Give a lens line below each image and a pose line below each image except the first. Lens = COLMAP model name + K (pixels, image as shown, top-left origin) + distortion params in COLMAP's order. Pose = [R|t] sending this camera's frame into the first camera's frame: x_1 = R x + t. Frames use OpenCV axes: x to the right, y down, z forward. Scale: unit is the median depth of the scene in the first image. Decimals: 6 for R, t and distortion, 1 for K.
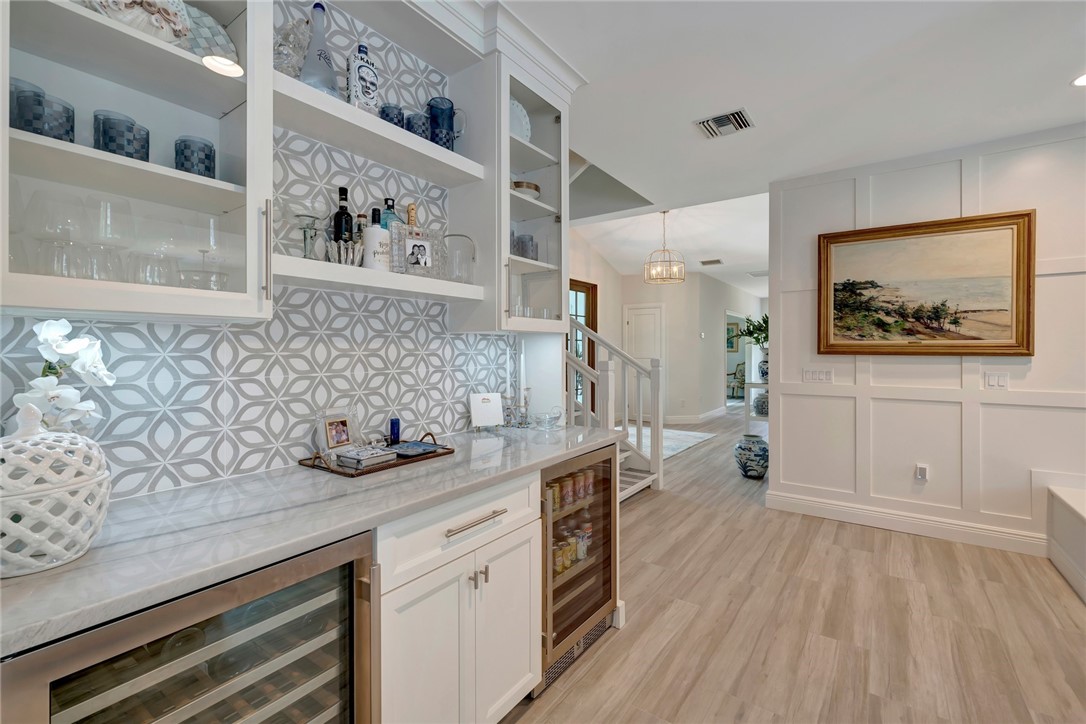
lens RADIAL K [[474.3, 0, 543.0], [0, 474.3, 349.9], [0, 0, 1]] dist [0.024031, 0.000146]
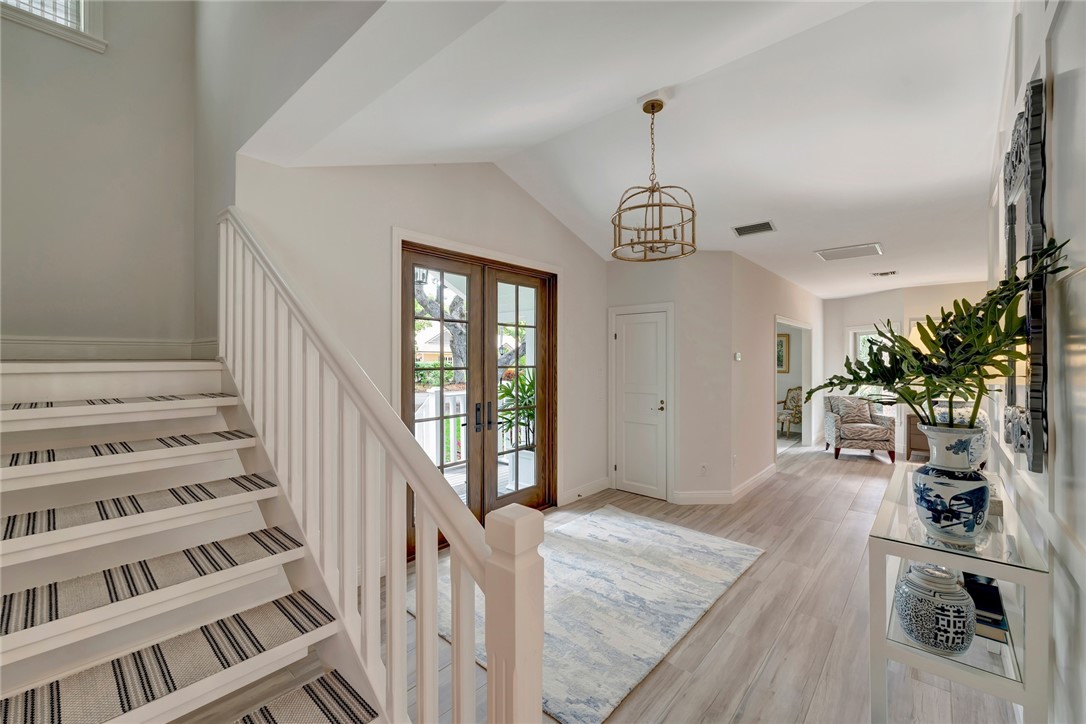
lens RADIAL K [[439.2, 0, 544.5], [0, 439.2, 353.2], [0, 0, 1]] dist [0.001339, 0.000141]
pose [[0.994981, -0.000114, -0.100064, 0.159248], [-0.000432, 0.999985, -0.005437, -0.035072], [0.100063, 0.005453, 0.994966, 0.456624]]
